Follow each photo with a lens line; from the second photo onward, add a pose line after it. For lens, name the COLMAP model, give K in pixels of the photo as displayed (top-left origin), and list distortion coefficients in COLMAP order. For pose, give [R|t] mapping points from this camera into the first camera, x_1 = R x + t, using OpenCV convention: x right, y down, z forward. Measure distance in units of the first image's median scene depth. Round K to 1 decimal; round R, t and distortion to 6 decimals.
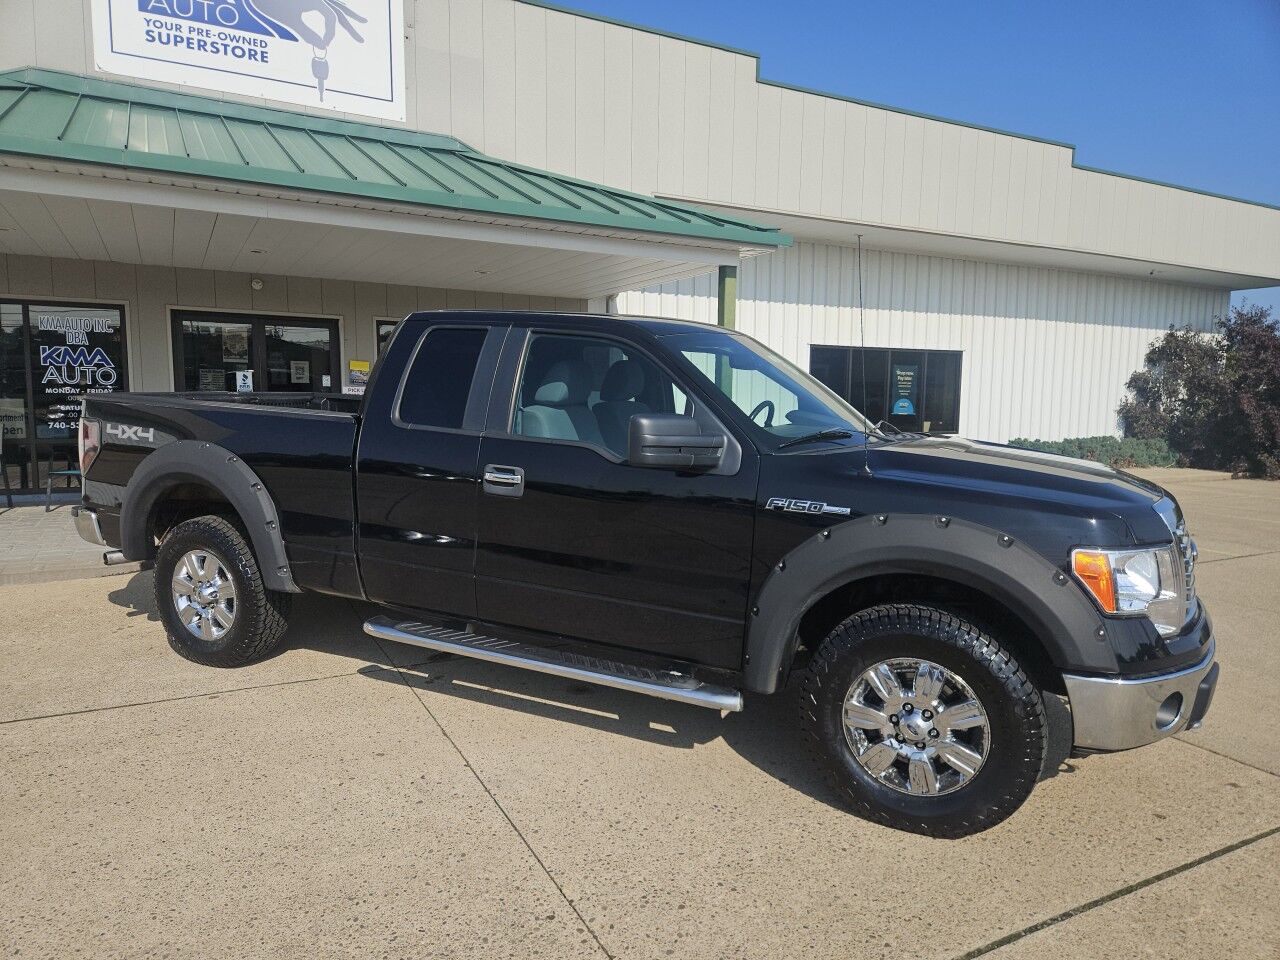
lens RADIAL K [[850.8, 0, 632.9], [0, 850.8, 485.6], [0, 0, 1]] dist [0.069603, -0.055710]
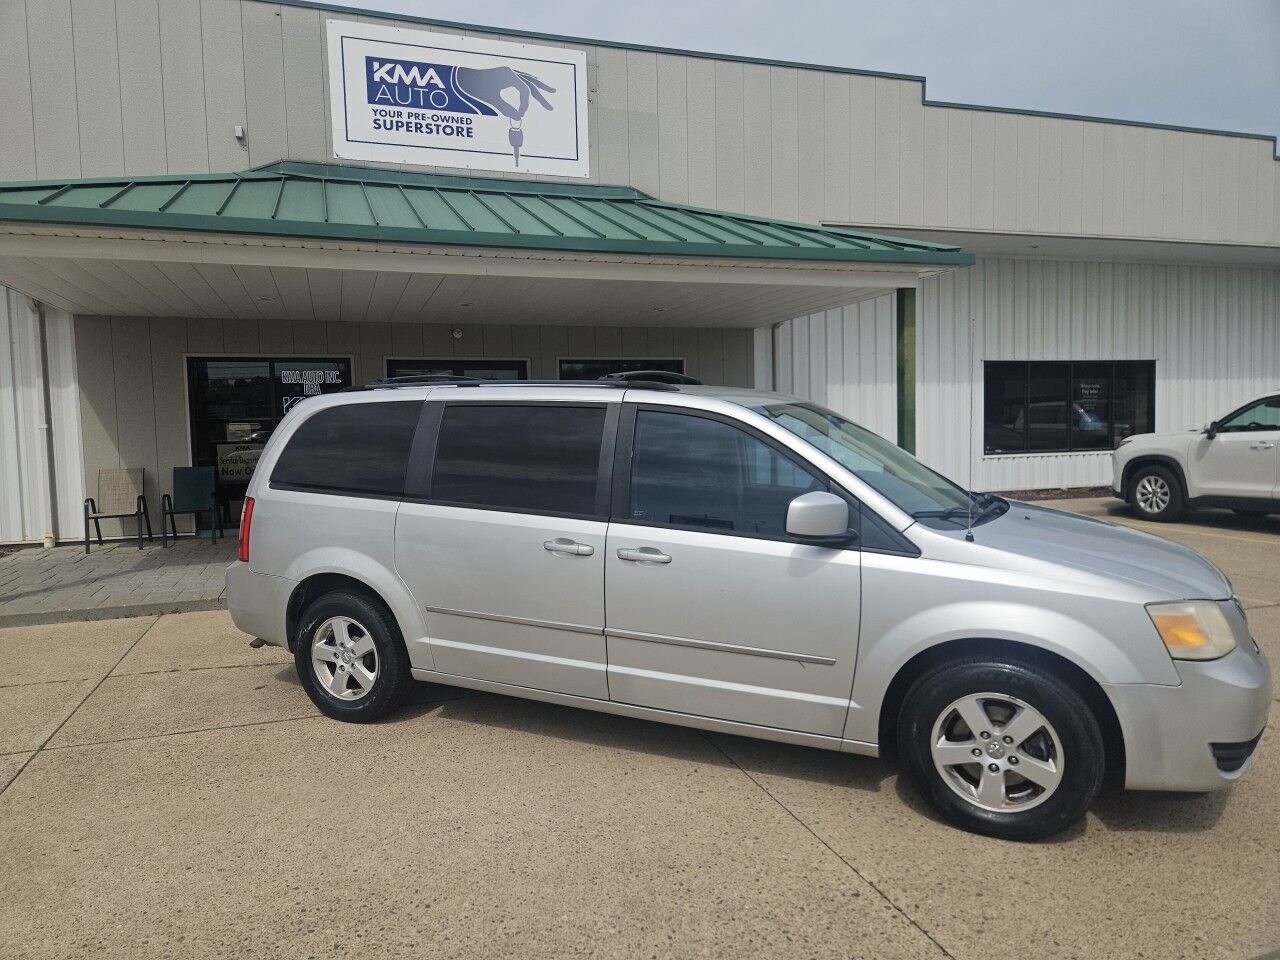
lens RADIAL K [[850.8, 0, 623.6], [0, 850.8, 478.2], [0, 0, 1]] dist [0.069603, -0.055710]
pose [[0.984958, -0.025746, -0.170866, -0.051034], [0.018648, 0.998900, -0.043022, 0.003423], [0.171785, 0.039189, 0.984355, -0.042680]]
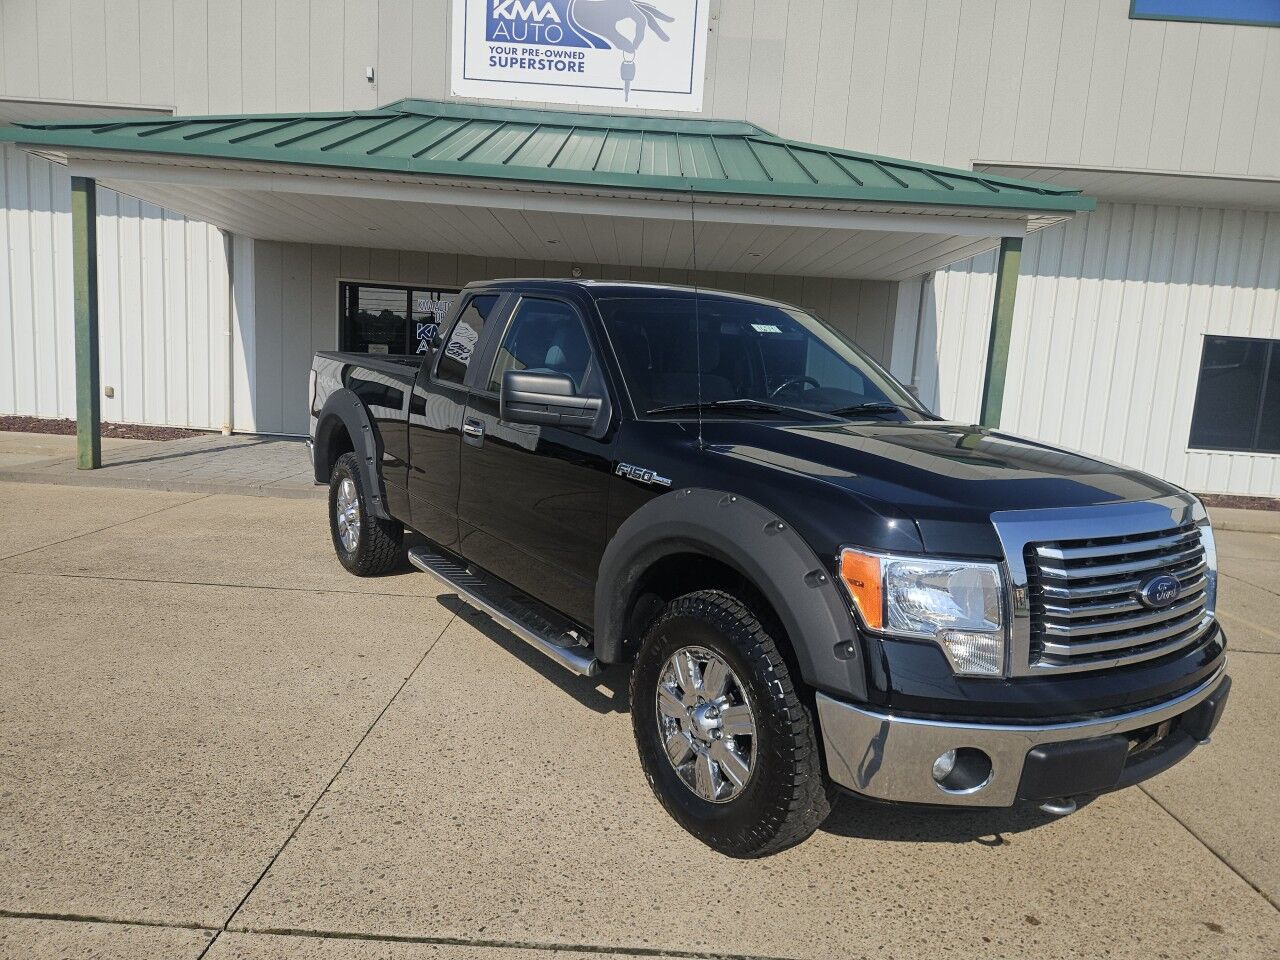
lens RADIAL K [[850.8, 0, 636.2], [0, 850.8, 489.8], [0, 0, 1]] dist [0.069603, -0.055710]
pose [[0.878329, 0.104360, -0.466527, 0.219128], [-0.098352, 0.994453, 0.037286, 0.002197], [0.467831, 0.013134, 0.883721, 0.052824]]
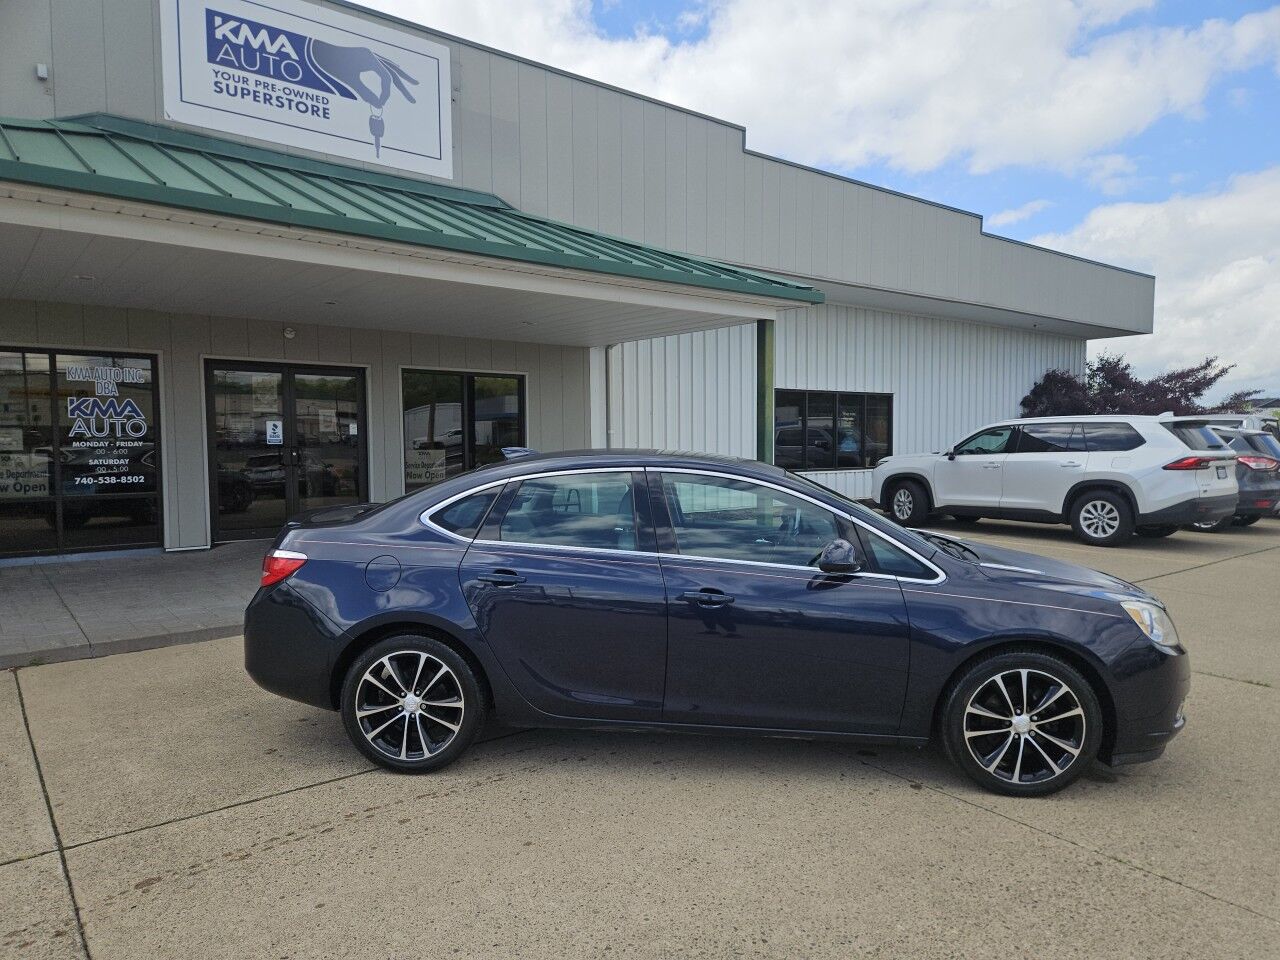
lens RADIAL K [[850.8, 0, 639.9], [0, 850.8, 482.1], [0, 0, 1]] dist [0.069603, -0.055710]
pose [[0.982771, -0.026072, 0.182977, -0.262939], [0.035402, 0.998224, -0.047910, -0.002155], [-0.181403, 0.053562, 0.981949, -0.035971]]
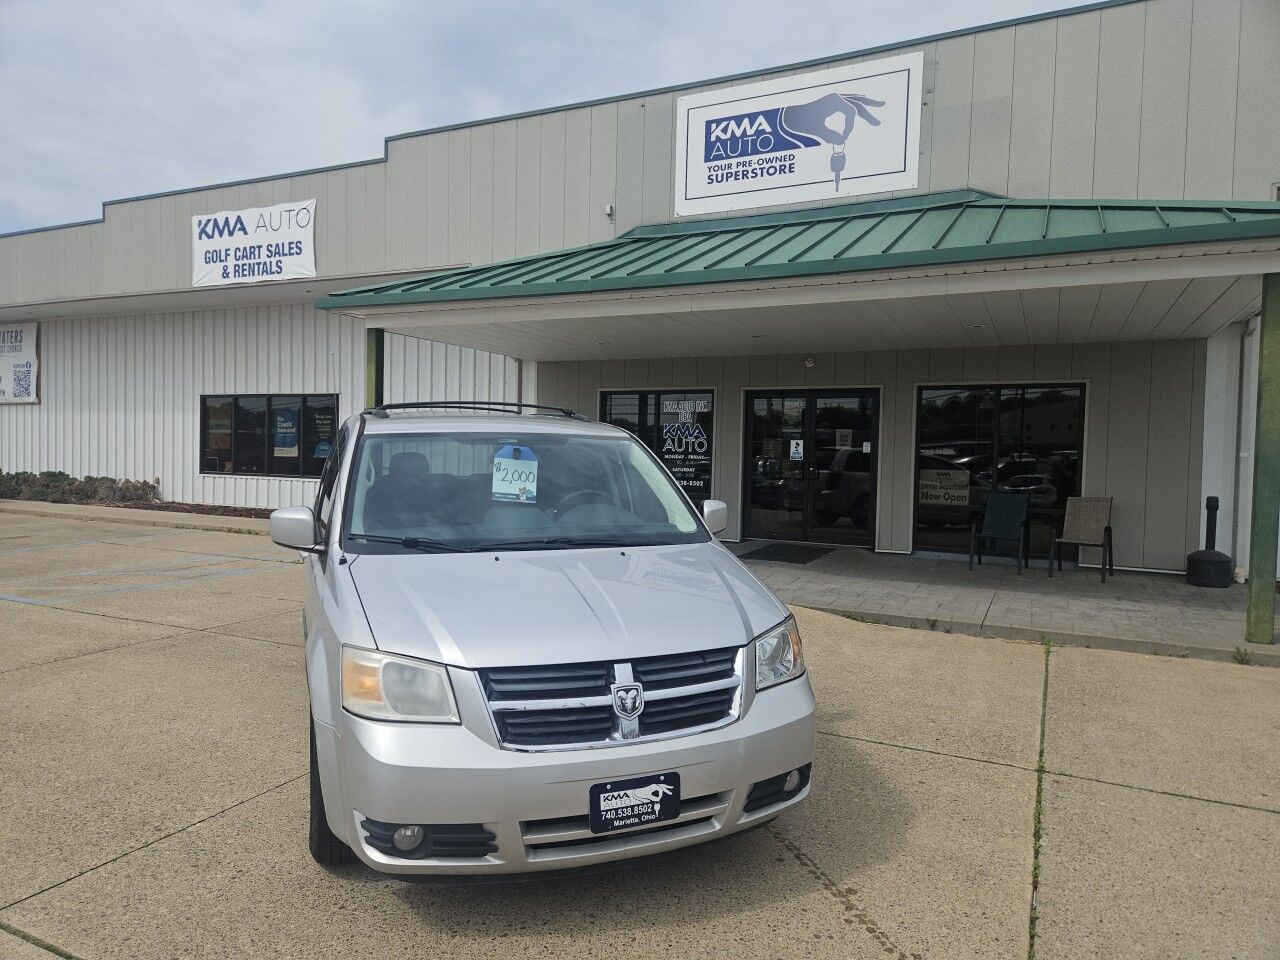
lens RADIAL K [[850.8, 0, 628.1], [0, 850.8, 483.4], [0, 0, 1]] dist [0.069603, -0.055710]
pose [[0.580786, 0.027652, -0.813587, 0.391581], [-0.097421, 0.994601, -0.035740, -0.016648], [0.808206, 0.100018, 0.580344, 0.207636]]
